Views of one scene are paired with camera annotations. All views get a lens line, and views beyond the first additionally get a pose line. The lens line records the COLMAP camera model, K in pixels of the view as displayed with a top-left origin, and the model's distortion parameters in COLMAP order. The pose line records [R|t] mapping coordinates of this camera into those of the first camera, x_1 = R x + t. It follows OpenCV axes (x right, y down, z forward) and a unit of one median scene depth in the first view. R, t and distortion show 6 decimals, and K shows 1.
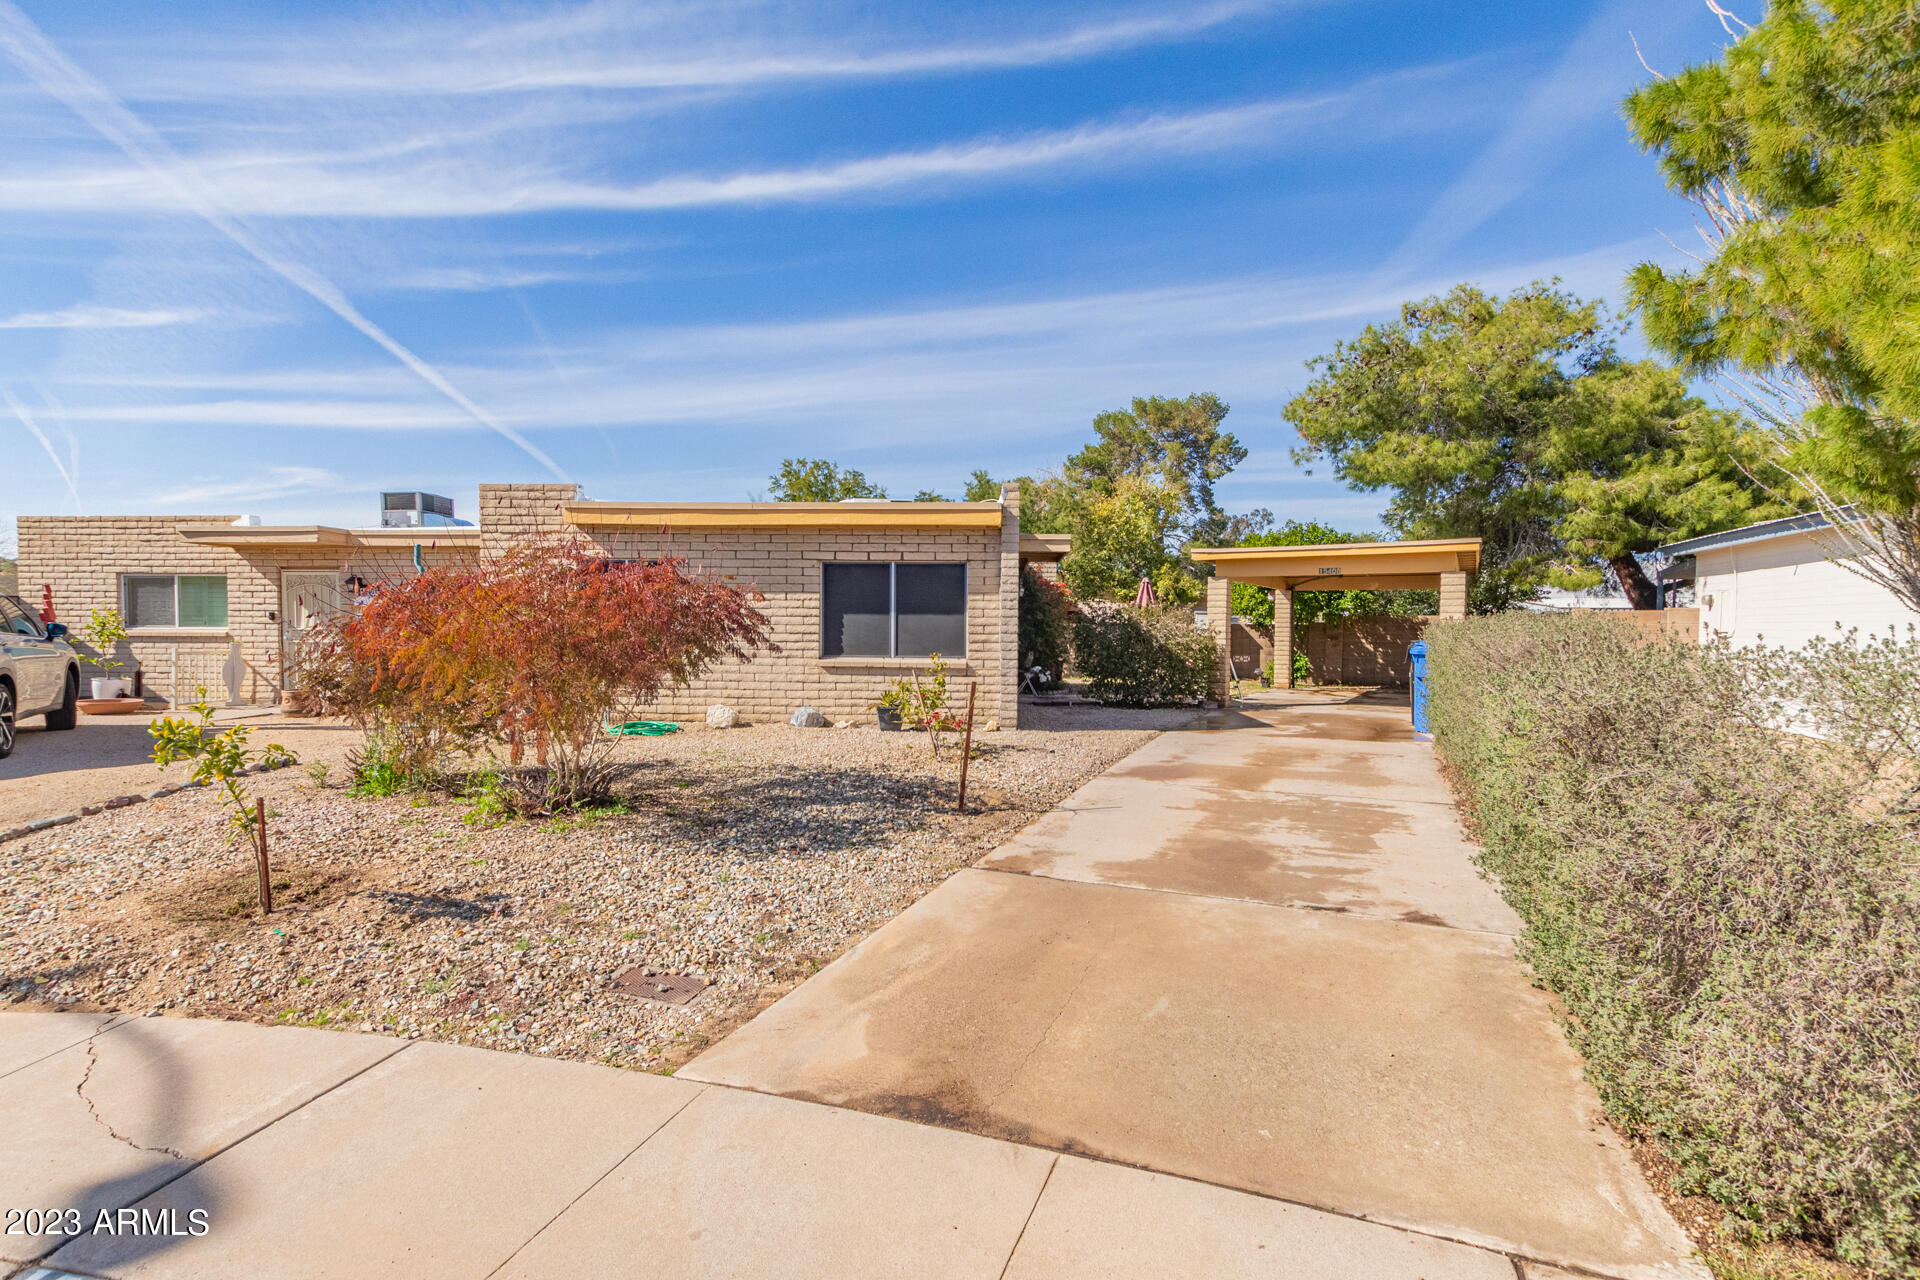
lens RADIAL K [[880.7, 0, 962.0], [0, 880.7, 656.9], [0, 0, 1]] dist [-0.000503, -0.001188]
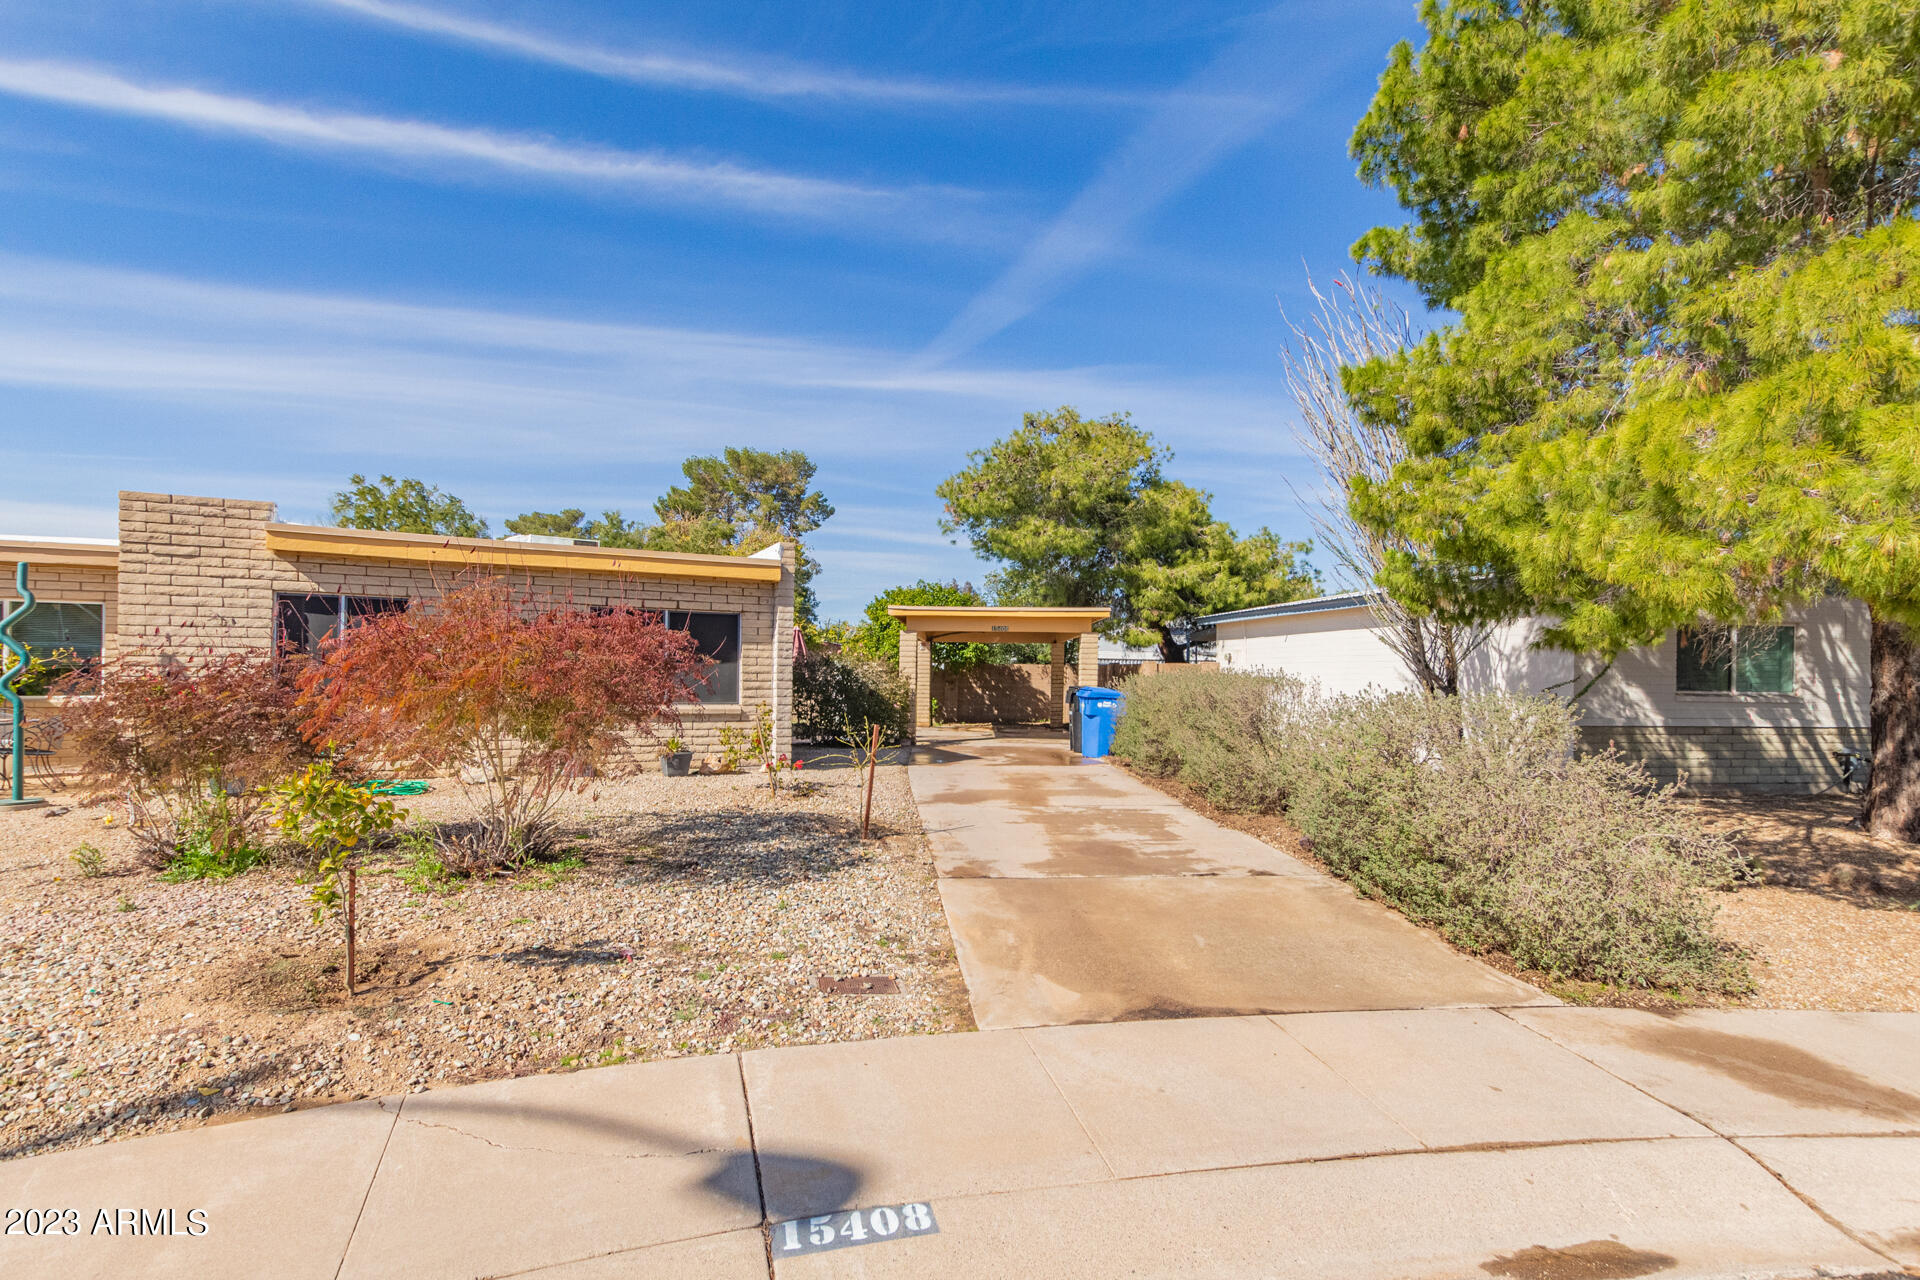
lens RADIAL K [[880.7, 0, 939.4], [0, 880.7, 656.4], [0, 0, 1]] dist [-0.000503, -0.001188]
pose [[0.884708, 0.014406, 0.465923, -0.205789], [0.008430, 0.998864, -0.046891, -0.003041], [-0.466070, 0.045413, 0.883582, -0.029536]]
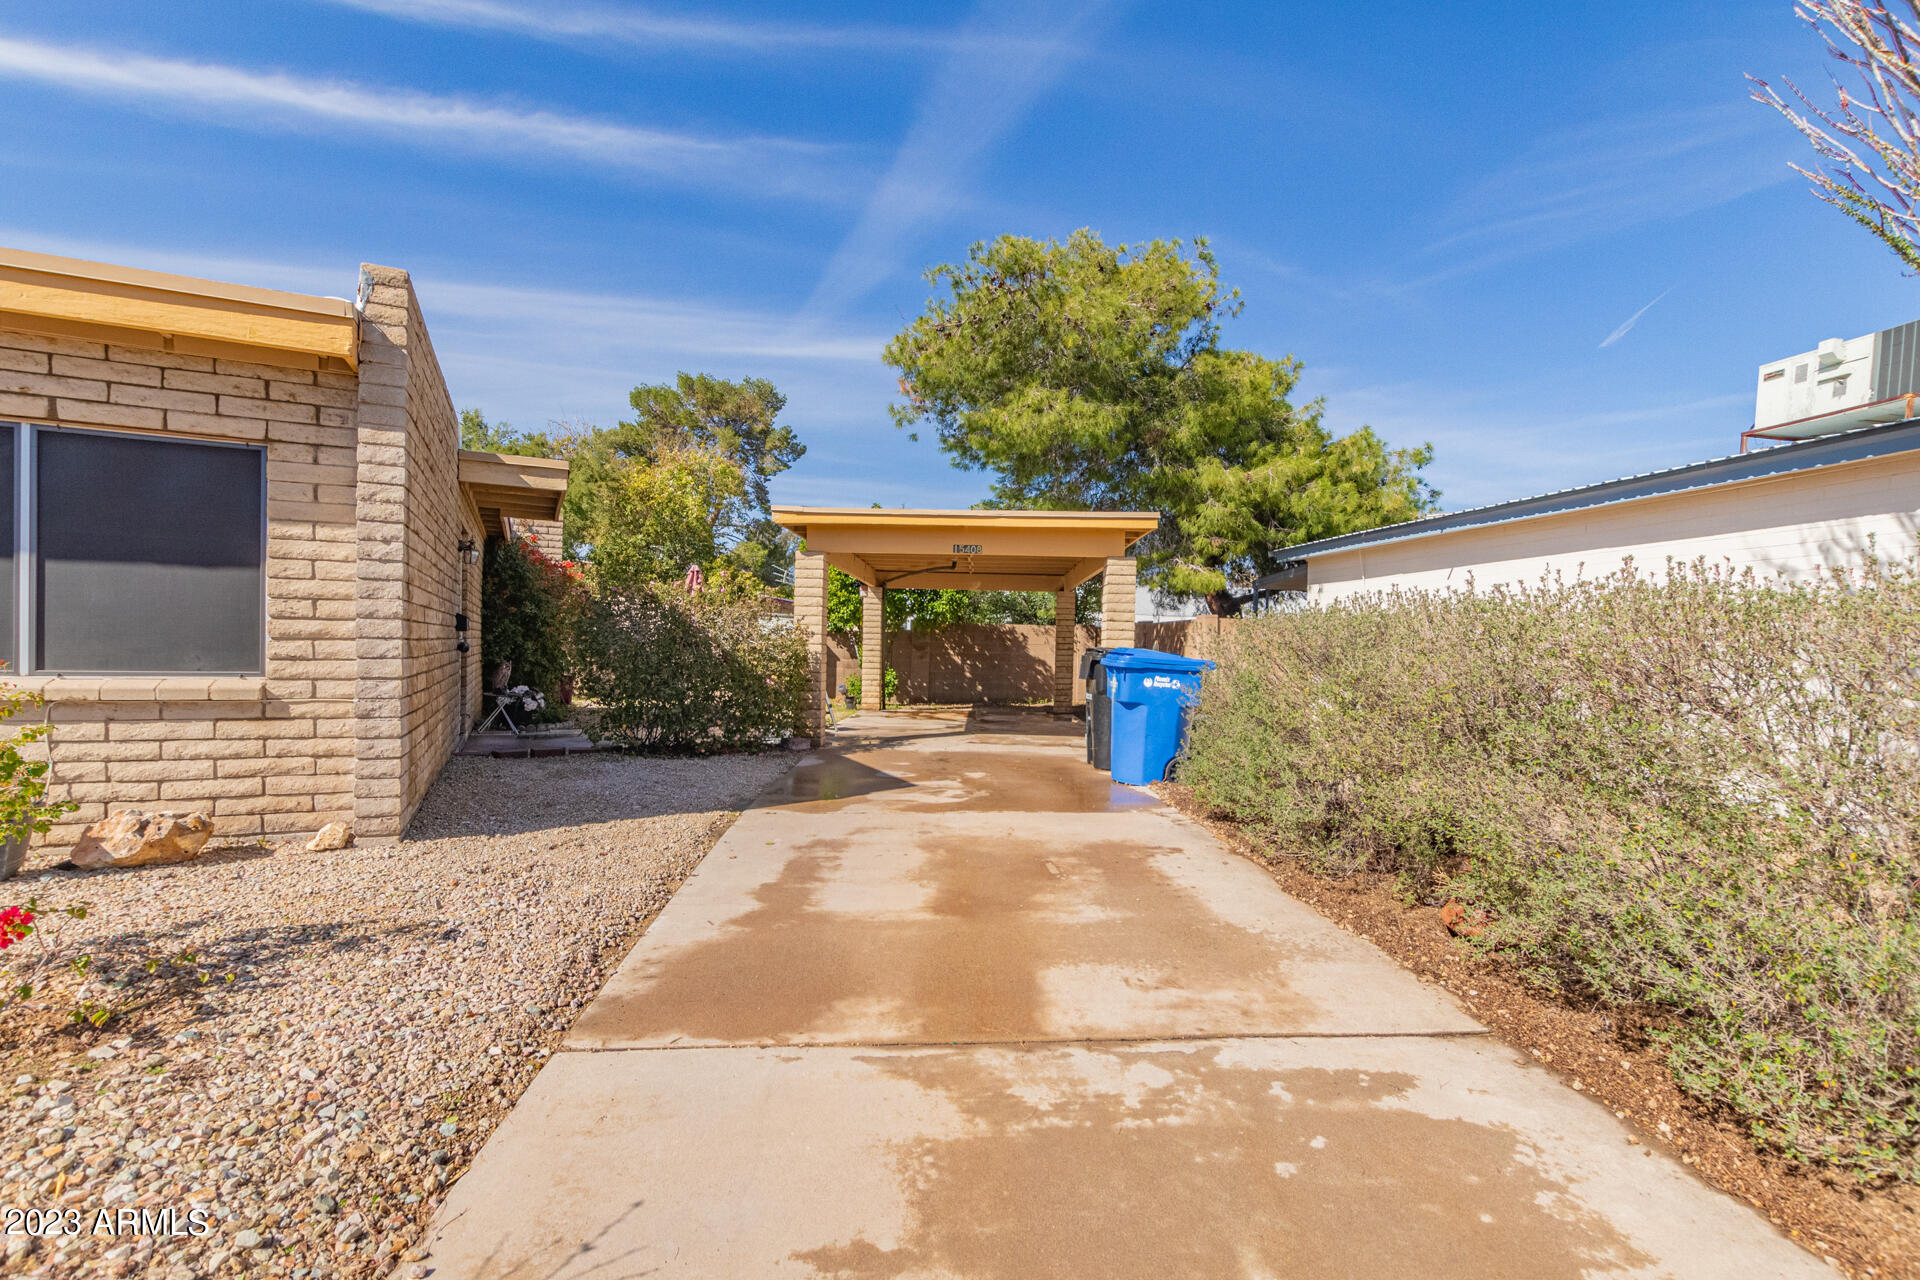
lens RADIAL K [[880.7, 0, 961.5], [0, 880.7, 663.1], [0, 0, 1]] dist [-0.000503, -0.001188]
pose [[0.875690, 0.004205, 0.482856, 0.069197], [-0.000720, 0.999972, -0.007402, -0.001339], [-0.482873, 0.006134, 0.875669, 0.360901]]
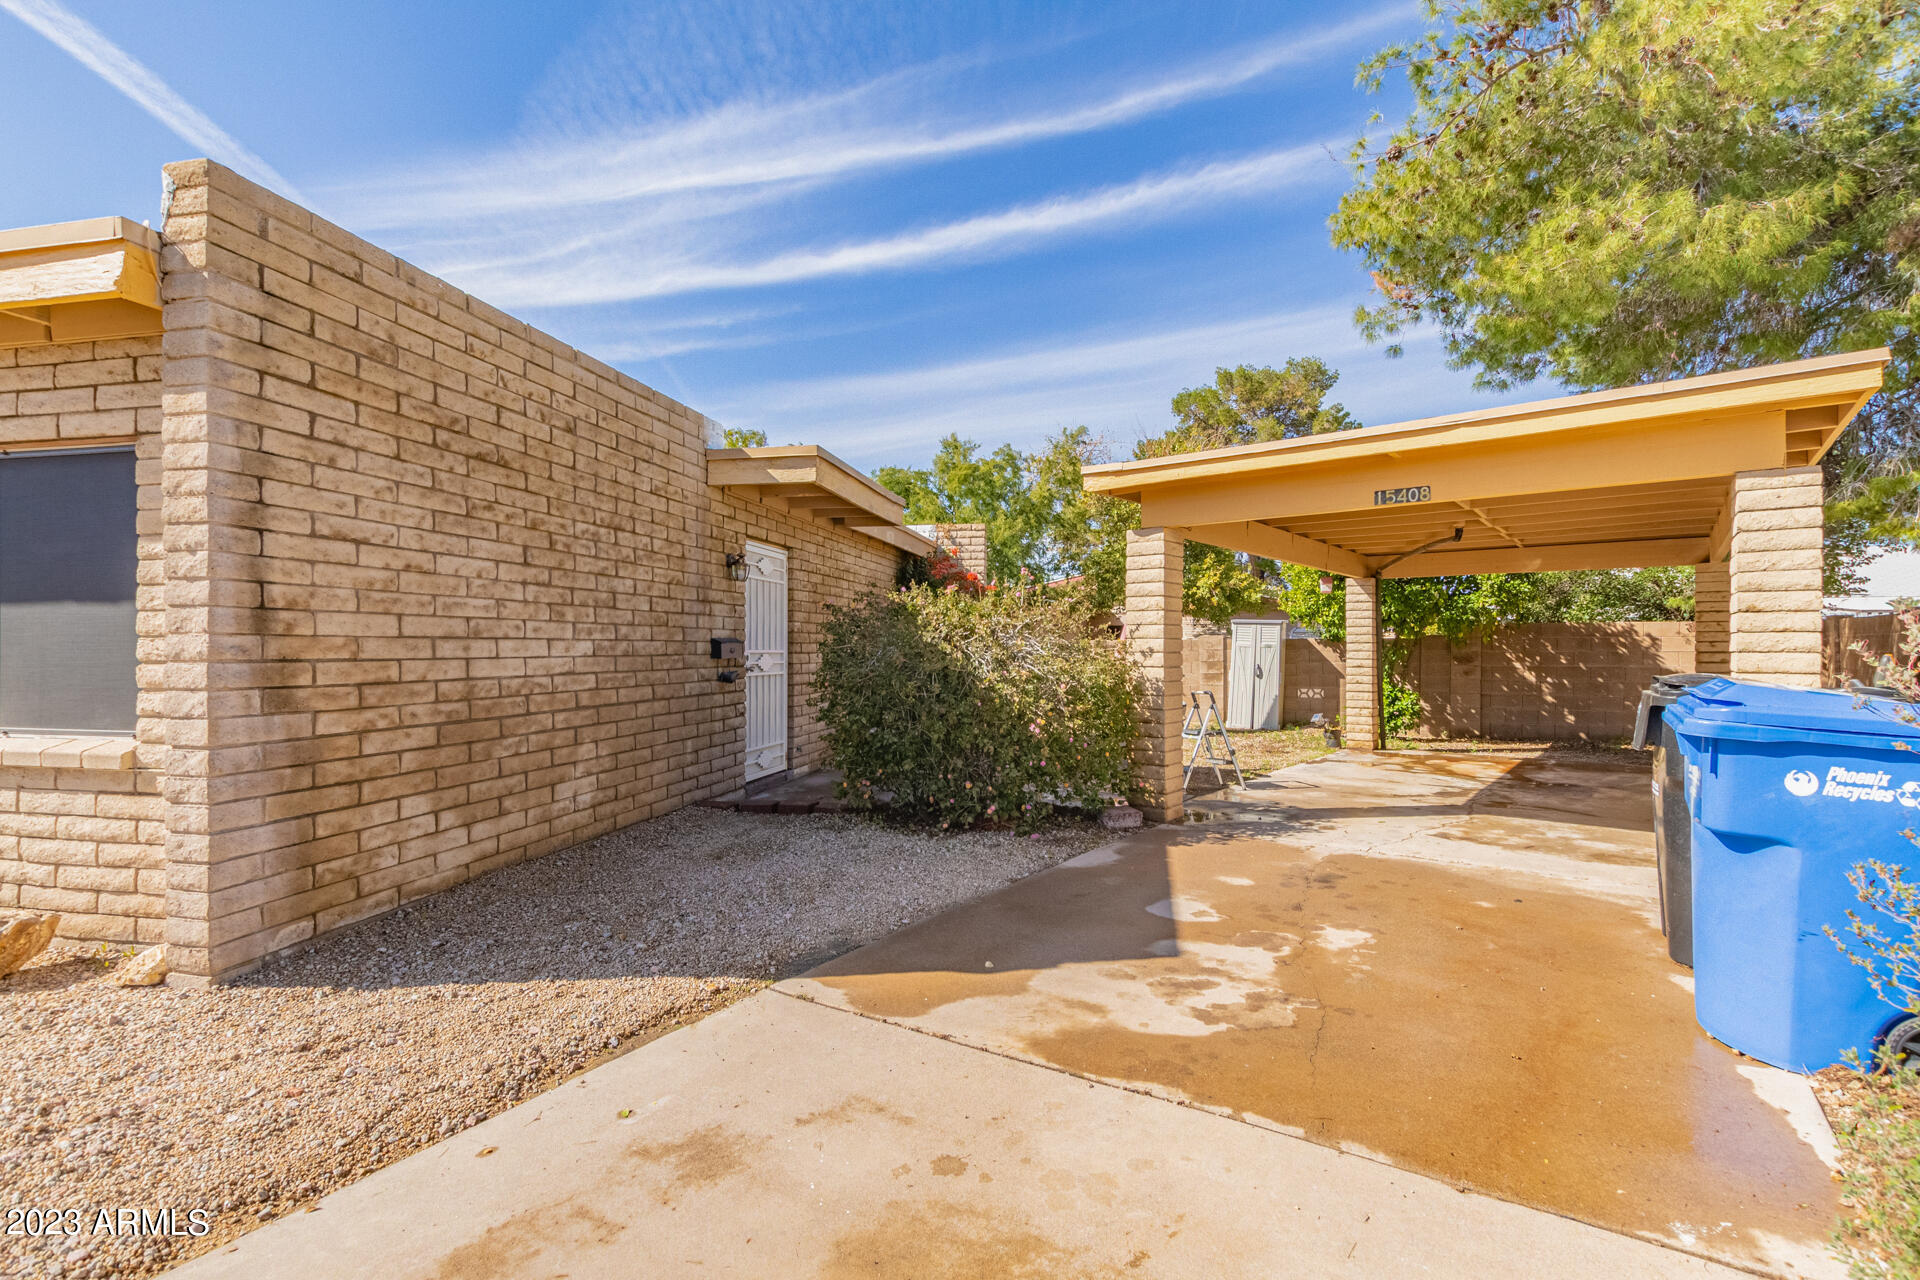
lens RADIAL K [[880.7, 0, 960.8], [0, 880.7, 642.3], [0, 0, 1]] dist [-0.000503, -0.001188]
pose [[0.989390, -0.006107, -0.145154, 0.260666], [0.000236, 0.999182, -0.040432, -0.015149], [0.145282, 0.039969, 0.988583, 0.546095]]
